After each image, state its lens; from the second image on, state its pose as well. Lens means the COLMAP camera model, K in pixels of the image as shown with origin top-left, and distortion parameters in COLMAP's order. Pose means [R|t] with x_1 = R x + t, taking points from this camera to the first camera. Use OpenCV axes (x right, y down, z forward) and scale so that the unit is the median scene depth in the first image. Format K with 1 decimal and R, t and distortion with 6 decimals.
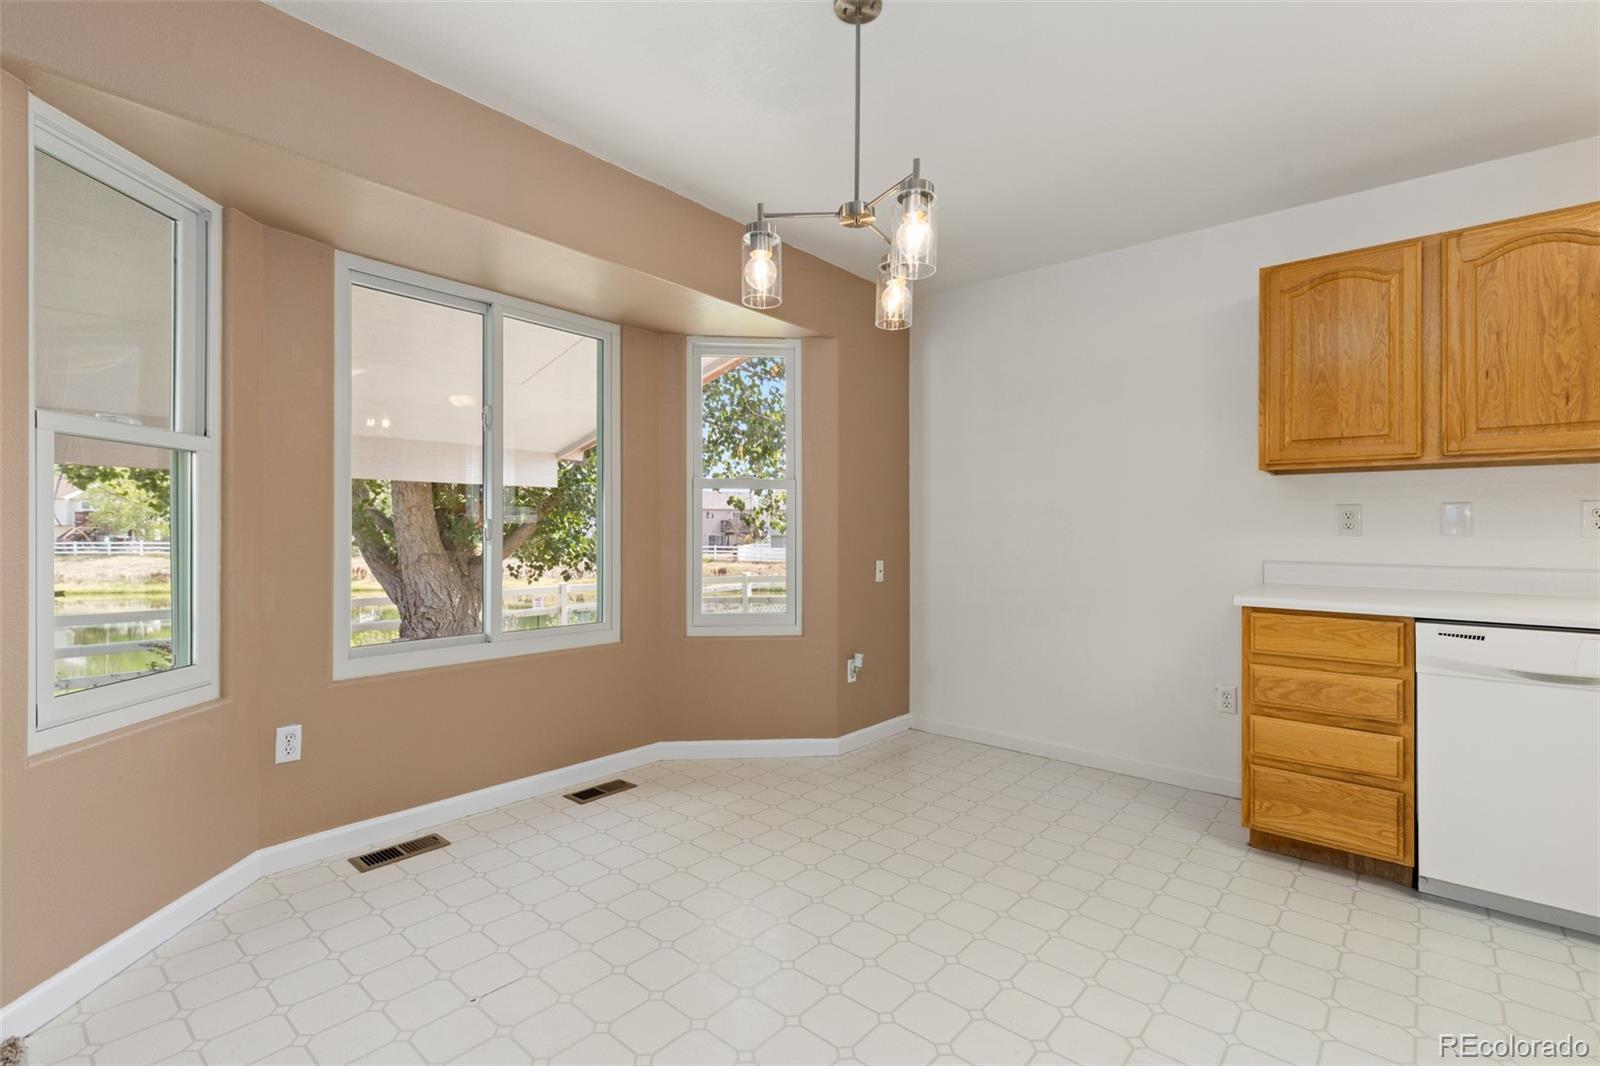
lens RADIAL K [[732.1, 0, 794.6], [0, 732.1, 526.3], [0, 0, 1]] dist [0.003319, 0.000224]
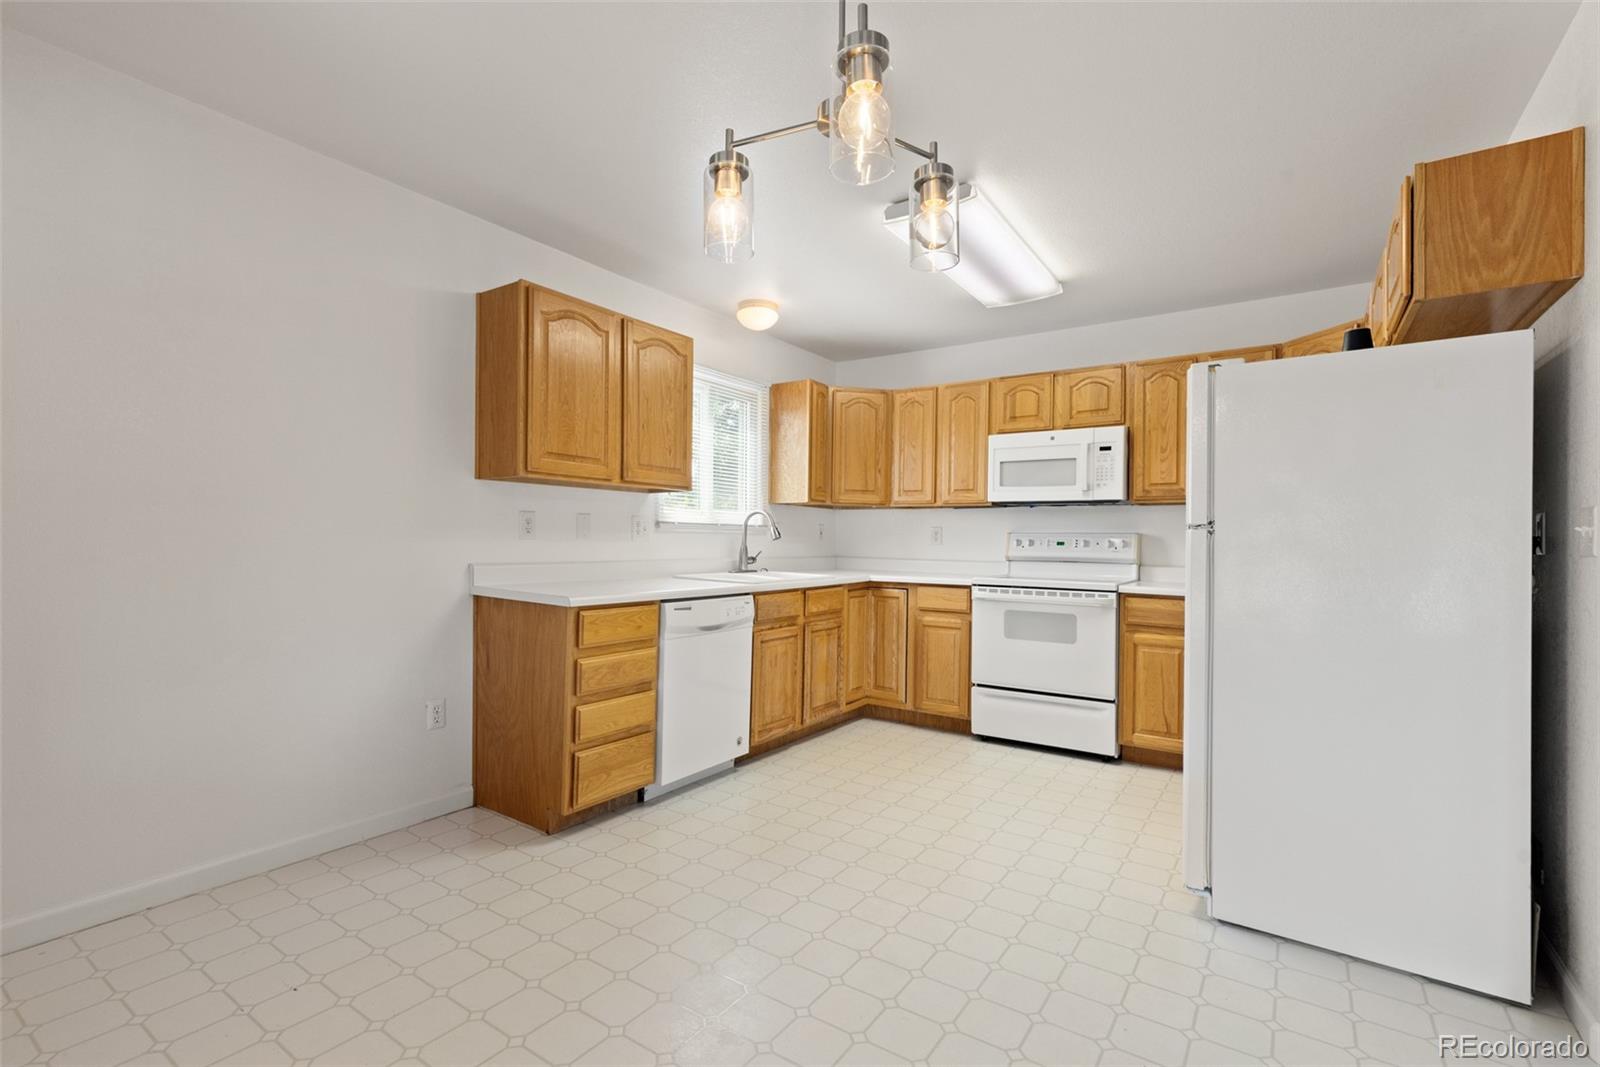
lens RADIAL K [[723.2, 0, 800.0], [0, 723.2, 533.5], [0, 0, 1]] dist [0.000069, -0.000299]
pose [[-0.110545, 0.000142, 0.993871, -0.473393], [-0.020552, 0.999786, -0.002429, -0.001221], [-0.993659, -0.020695, -0.110519, 0.811789]]
